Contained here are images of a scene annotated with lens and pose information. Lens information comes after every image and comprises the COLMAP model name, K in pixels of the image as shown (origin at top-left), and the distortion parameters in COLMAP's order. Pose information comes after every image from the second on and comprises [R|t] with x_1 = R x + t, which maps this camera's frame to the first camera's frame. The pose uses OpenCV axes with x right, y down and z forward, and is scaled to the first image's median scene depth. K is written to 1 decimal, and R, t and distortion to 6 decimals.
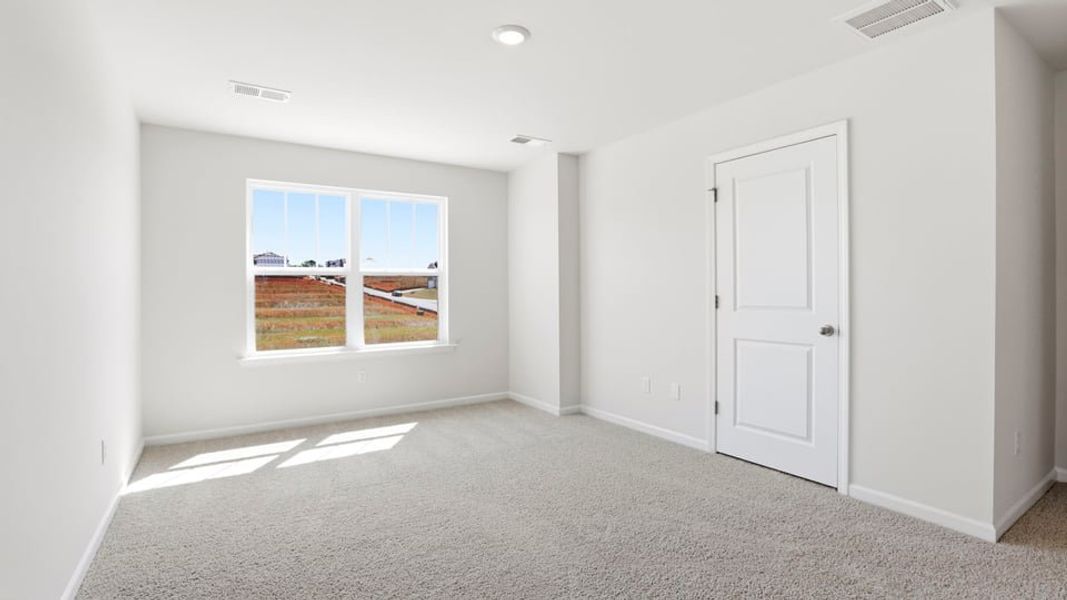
lens RADIAL K [[489.2, 0, 544.2], [0, 489.2, 288.9], [0, 0, 1]] dist [-0.024272, 0.004791]
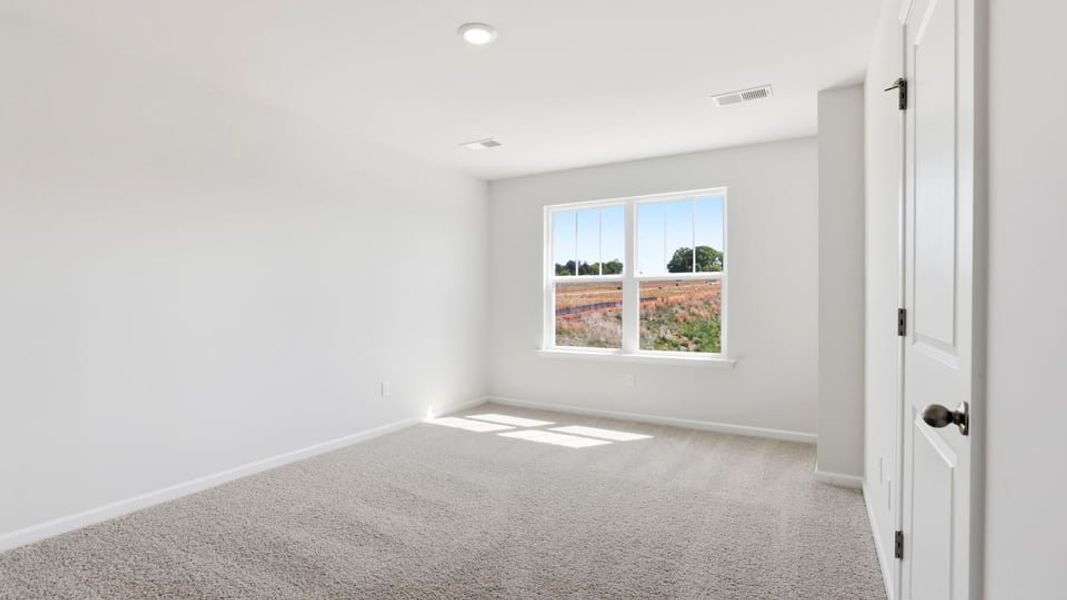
lens RADIAL K [[489.2, 0, 527.6], [0, 489.2, 300.7], [0, 0, 1]] dist [-0.024272, 0.004791]
pose [[0.467868, 0.011109, -0.883729, 0.501870], [-0.000760, 0.999926, 0.012168, 0.001153], [0.883798, -0.005021, 0.467841, 0.385315]]
